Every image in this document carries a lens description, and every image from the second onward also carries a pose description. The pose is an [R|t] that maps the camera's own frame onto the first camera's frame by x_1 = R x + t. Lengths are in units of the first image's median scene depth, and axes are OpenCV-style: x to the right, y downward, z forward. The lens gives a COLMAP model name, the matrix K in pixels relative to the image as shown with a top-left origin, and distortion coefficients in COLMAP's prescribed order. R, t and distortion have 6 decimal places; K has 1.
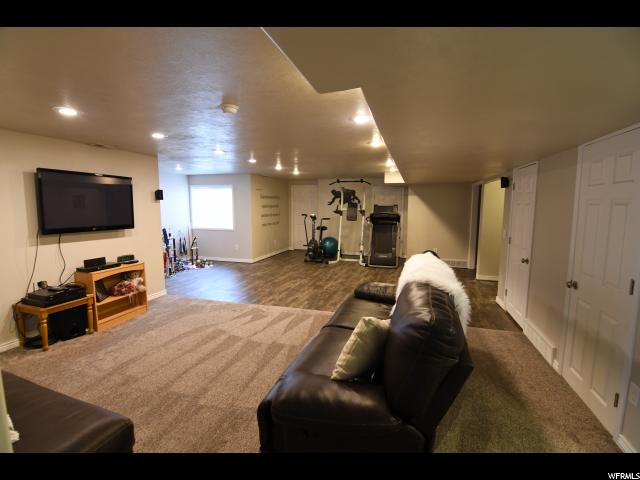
lens RADIAL K [[310.1, 0, 320.3], [0, 310.1, 240.2], [0, 0, 1]] dist [-0.004493, -0.001789]
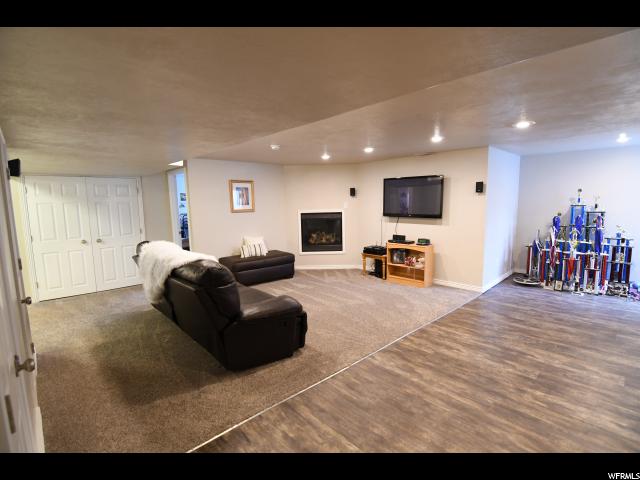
lens RADIAL K [[310.1, 0, 321.3], [0, 310.1, 240.4], [0, 0, 1]] dist [-0.004493, -0.001789]
pose [[-0.502082, 0.103242, -0.858635, 0.577943], [-0.086814, 0.981817, 0.168818, -0.104720], [0.860452, 0.159302, -0.483990, 1.090950]]
